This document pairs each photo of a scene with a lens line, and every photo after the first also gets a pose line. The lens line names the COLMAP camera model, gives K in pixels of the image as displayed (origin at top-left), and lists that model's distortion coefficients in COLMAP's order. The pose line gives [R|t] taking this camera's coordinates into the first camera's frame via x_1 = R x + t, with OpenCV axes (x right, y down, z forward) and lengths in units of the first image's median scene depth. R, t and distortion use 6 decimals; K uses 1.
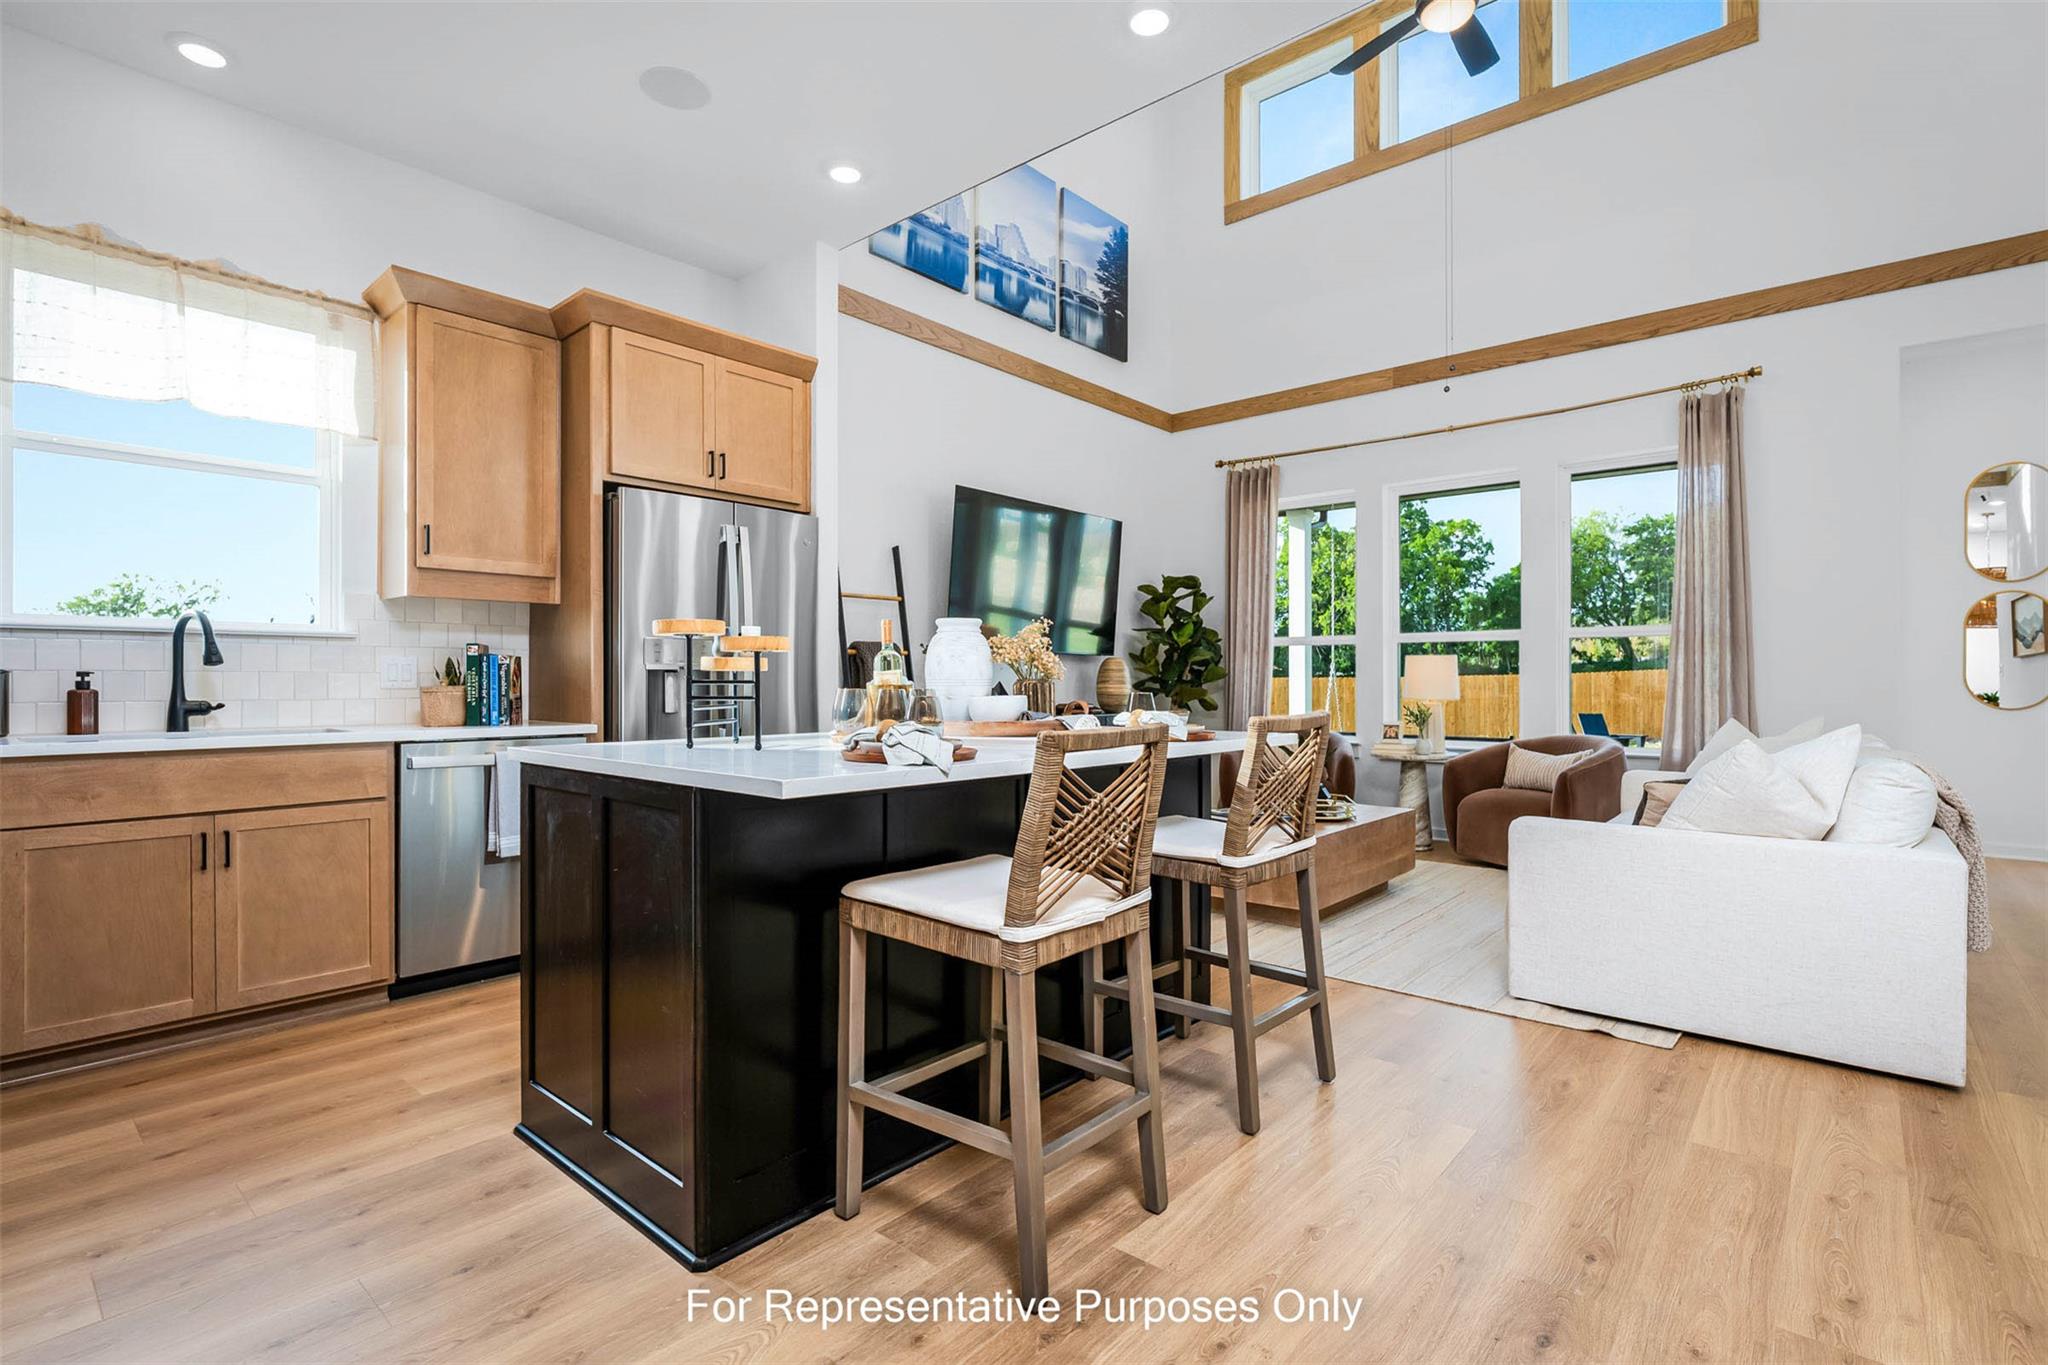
lens RADIAL K [[949.8, 0, 1036.9], [0, 949.8, 672.7], [0, 0, 1]] dist [-0.003899, 0.000188]
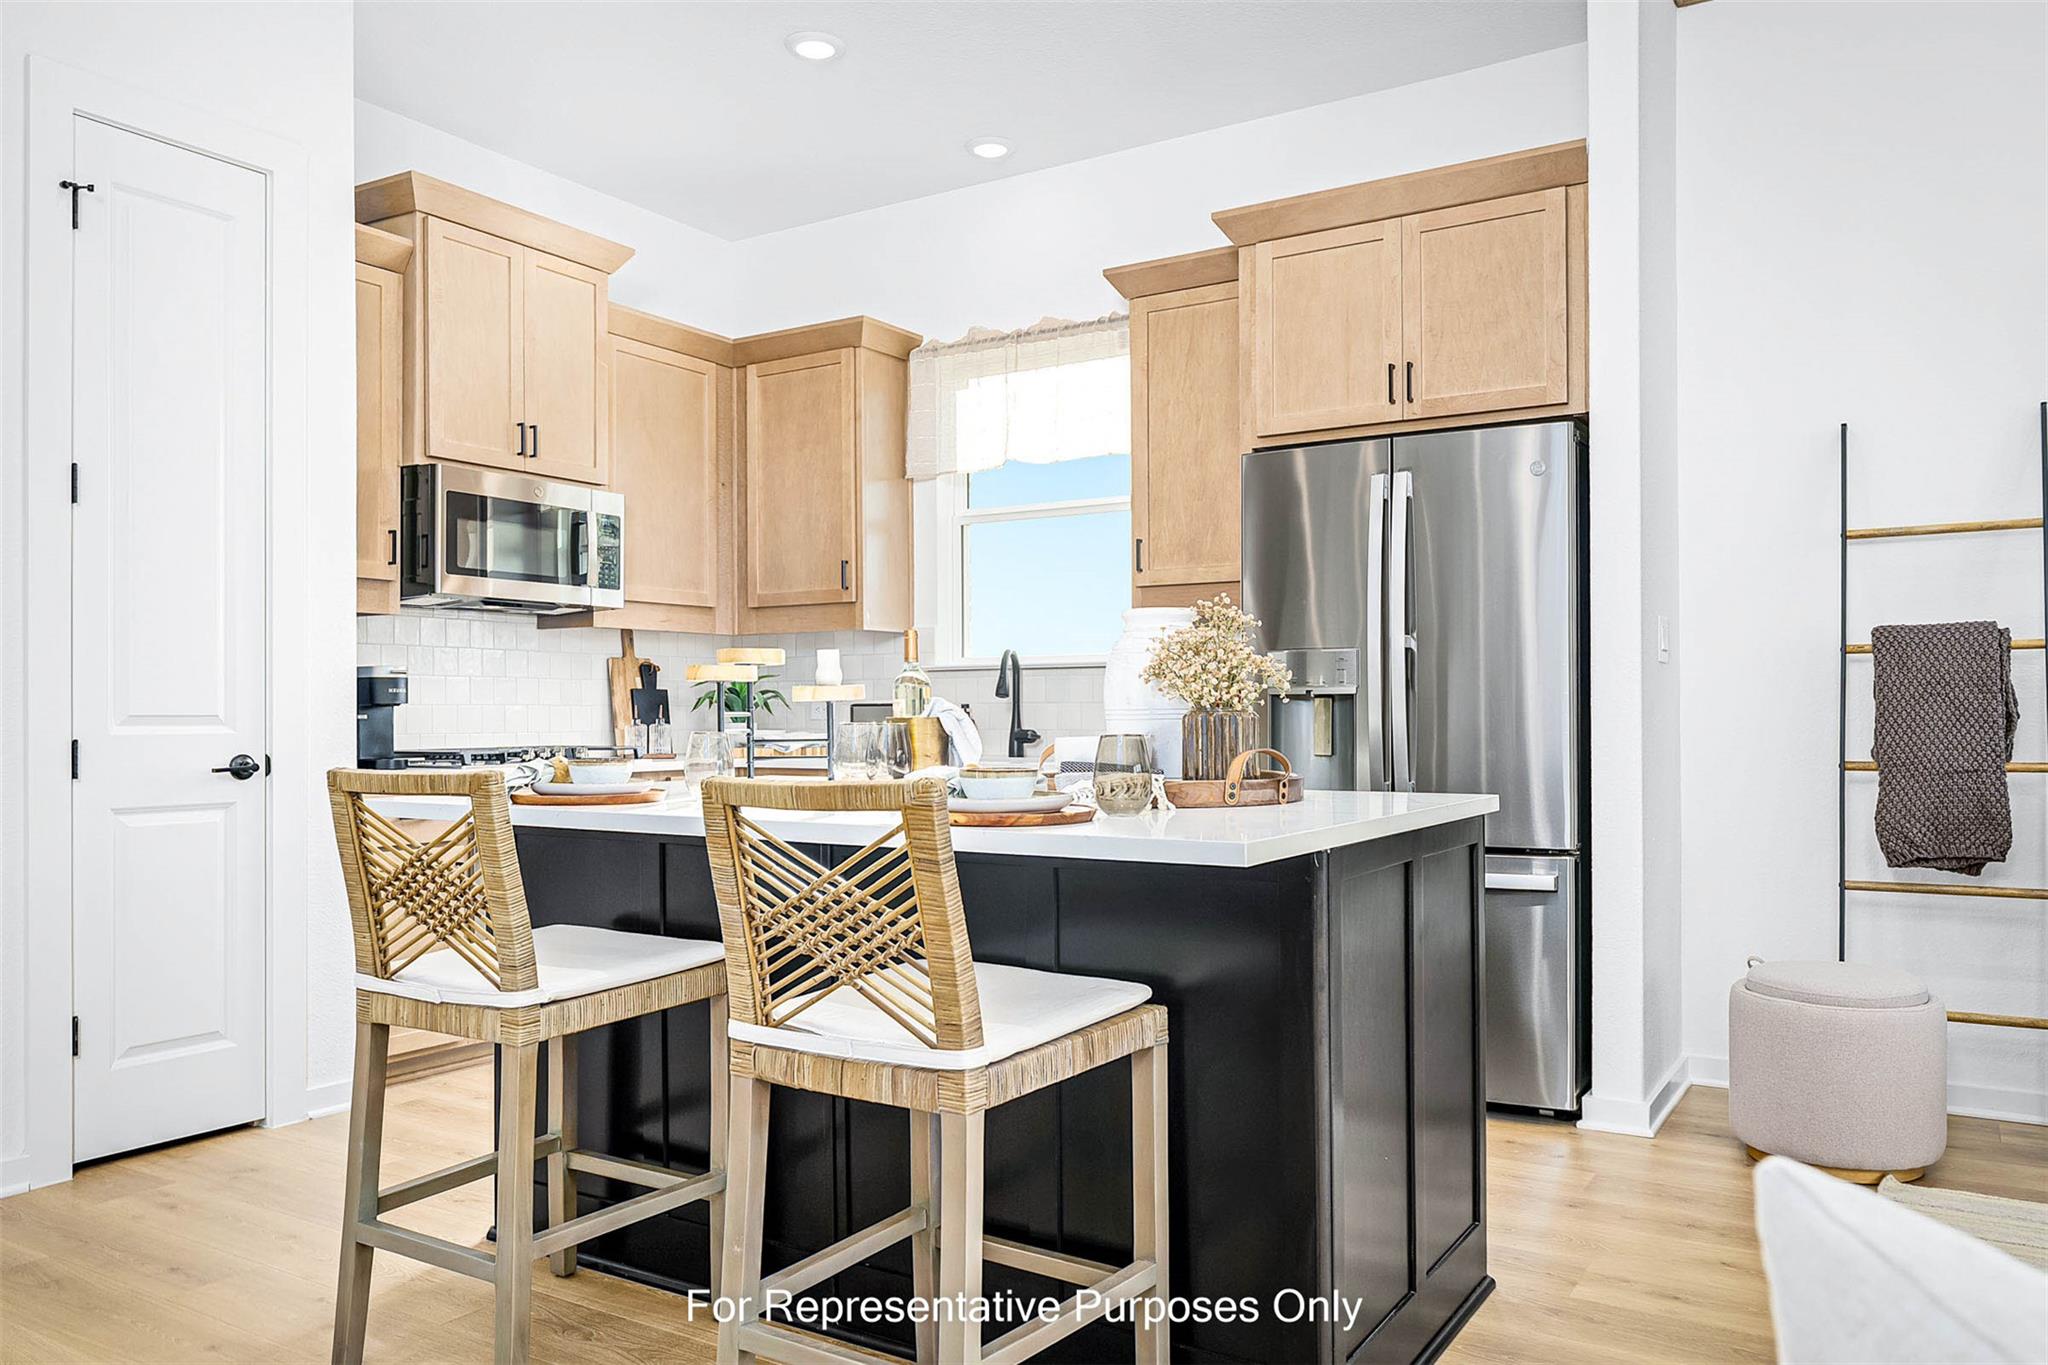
lens RADIAL K [[1479.3, 0, 1022.8], [0, 1479.3, 687.0], [0, 0, 1]] dist [-0.002388, -0.001717]
pose [[0.153425, -0.020861, -0.987940, 0.625931], [0.005683, 0.999779, -0.020229, 0.011426], [0.988144, -0.002511, 0.153509, 0.578626]]
